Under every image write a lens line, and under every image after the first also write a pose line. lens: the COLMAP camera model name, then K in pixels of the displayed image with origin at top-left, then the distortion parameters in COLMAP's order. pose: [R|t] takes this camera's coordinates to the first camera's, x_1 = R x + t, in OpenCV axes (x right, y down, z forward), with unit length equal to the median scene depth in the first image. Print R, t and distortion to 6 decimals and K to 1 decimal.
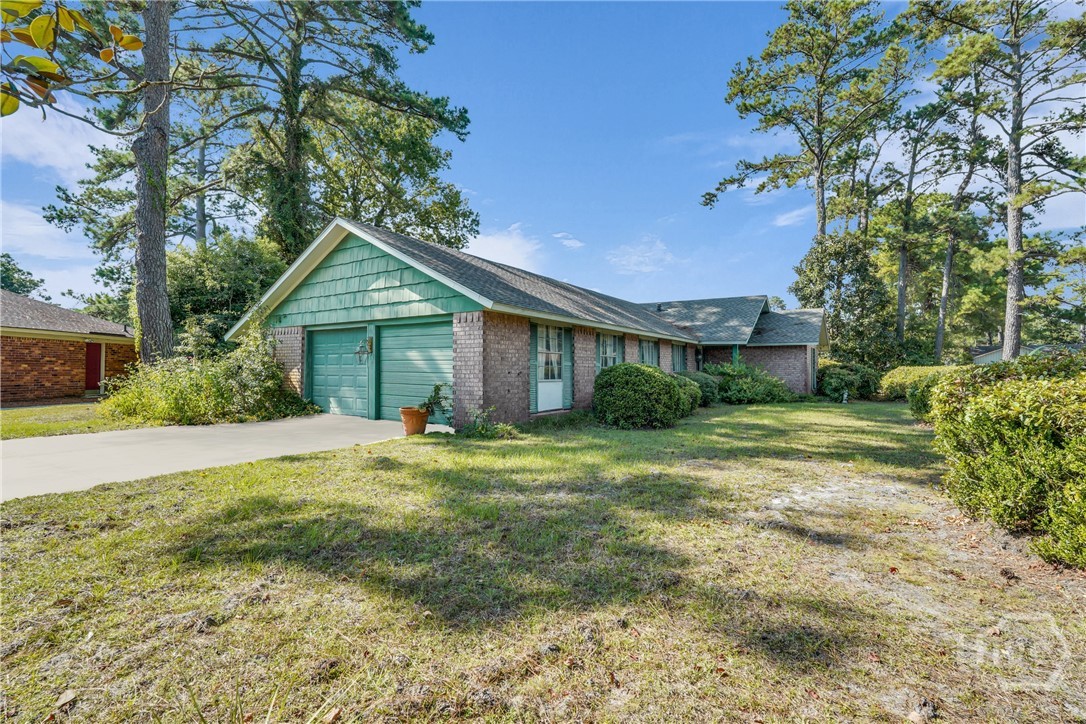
lens RADIAL K [[493.2, 0, 547.6], [0, 493.2, 366.8], [0, 0, 1]] dist [-0.013977, 0.007338]
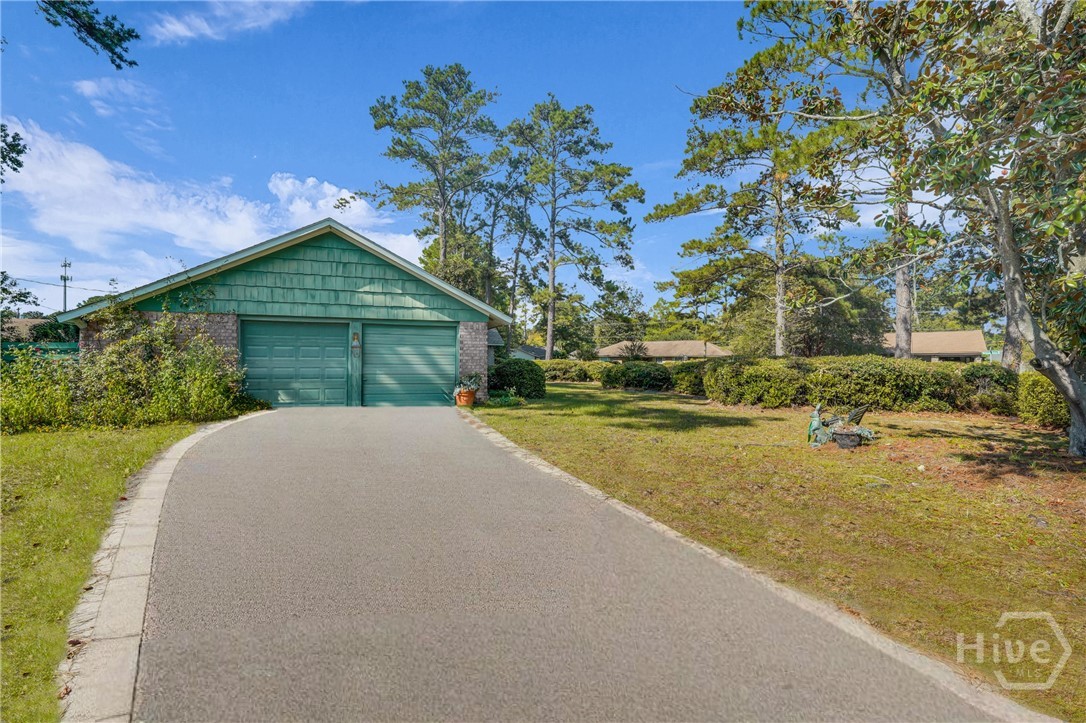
lens RADIAL K [[493.2, 0, 547.6], [0, 493.2, 366.3], [0, 0, 1]] dist [-0.013977, 0.007338]
pose [[0.604194, -0.003212, 0.796831, -0.434238], [-0.005714, 0.999949, 0.008364, 0.001342], [-0.796816, -0.009606, 0.604145, -0.010241]]
